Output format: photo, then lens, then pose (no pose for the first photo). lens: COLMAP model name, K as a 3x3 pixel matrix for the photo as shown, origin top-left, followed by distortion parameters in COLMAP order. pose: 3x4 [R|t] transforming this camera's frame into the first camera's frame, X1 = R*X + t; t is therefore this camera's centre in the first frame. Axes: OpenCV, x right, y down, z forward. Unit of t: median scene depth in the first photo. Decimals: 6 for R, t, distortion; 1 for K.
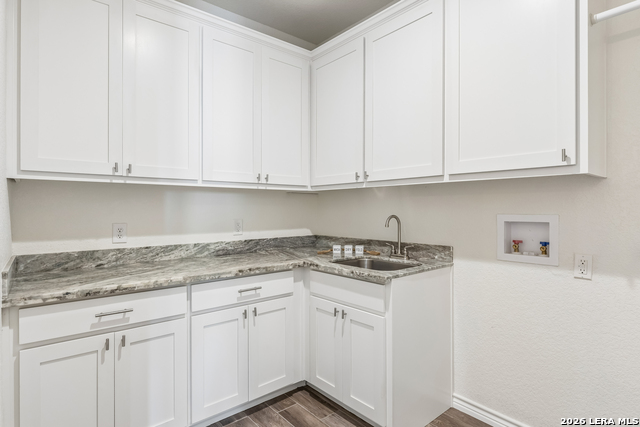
lens RADIAL K [[338.6, 0, 318.7], [0, 338.6, 212.9], [0, 0, 1]] dist [-0.005052, -0.000902]
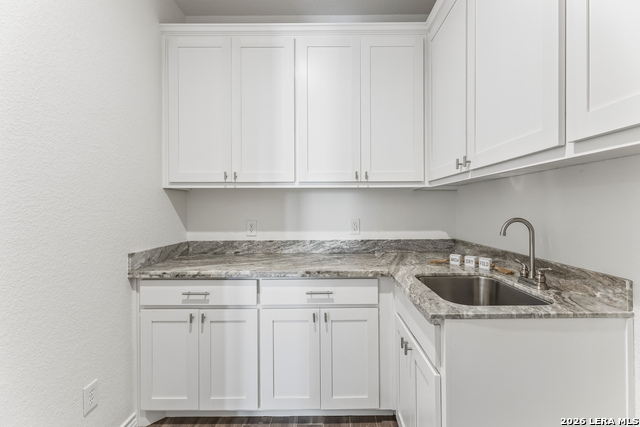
lens RADIAL K [[294.7, 0, 319.4], [0, 294.7, 209.2], [0, 0, 1]] dist [0.000196, -0.000461]
pose [[0.766354, -0.000034, -0.642419, 0.305861], [-0.003173, 0.999988, -0.003837, -0.006860], [0.642411, 0.004979, 0.766344, 0.330375]]
